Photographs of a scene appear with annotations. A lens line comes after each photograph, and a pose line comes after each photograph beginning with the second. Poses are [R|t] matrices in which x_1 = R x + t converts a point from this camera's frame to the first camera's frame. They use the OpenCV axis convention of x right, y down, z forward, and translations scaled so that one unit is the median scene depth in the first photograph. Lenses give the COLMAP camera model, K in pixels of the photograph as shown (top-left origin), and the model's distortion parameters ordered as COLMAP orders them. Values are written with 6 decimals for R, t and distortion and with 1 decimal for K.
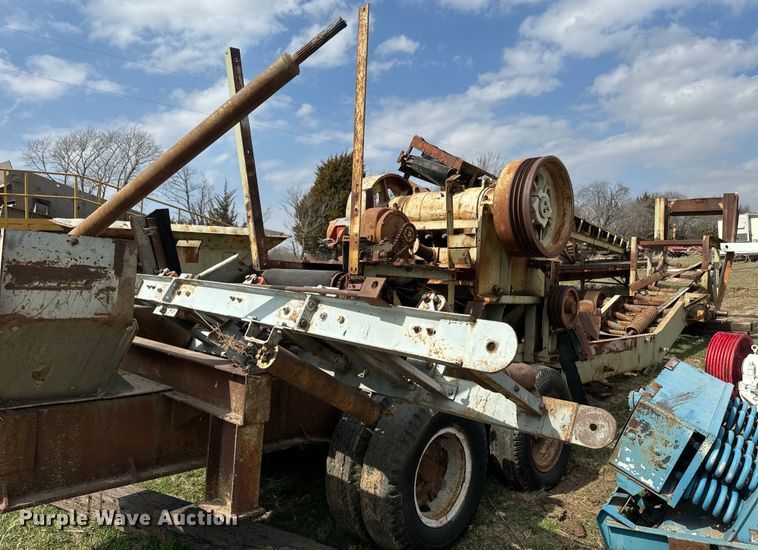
lens RADIAL K [[570.6, 0, 379.0], [0, 570.6, 275.0], [0, 0, 1]] dist [0.000607, -0.003569]
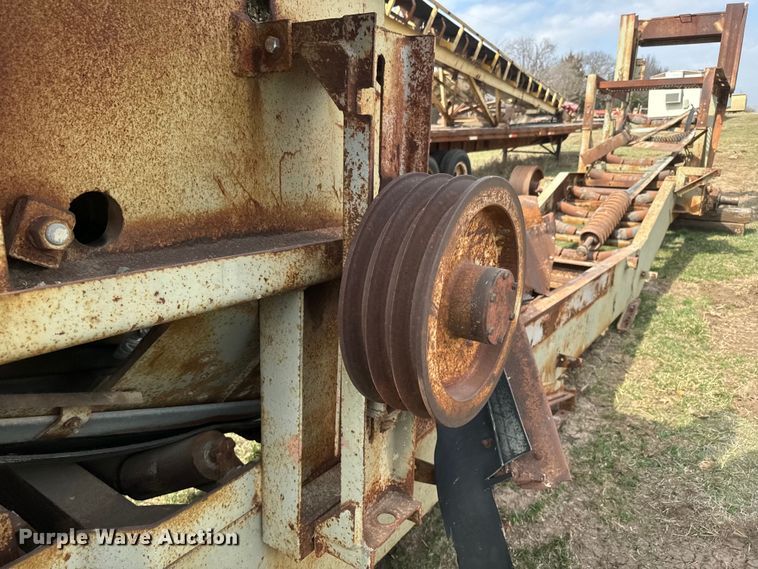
lens RADIAL K [[529.0, 0, 381.0], [0, 529.0, 287.6], [0, 0, 1]] dist [0.051173, -0.063089]
pose [[0.991865, -0.048852, 0.117550, 0.421431], [0.017296, 0.966585, 0.255763, 0.013727], [-0.126116, -0.251649, 0.959566, 1.247192]]
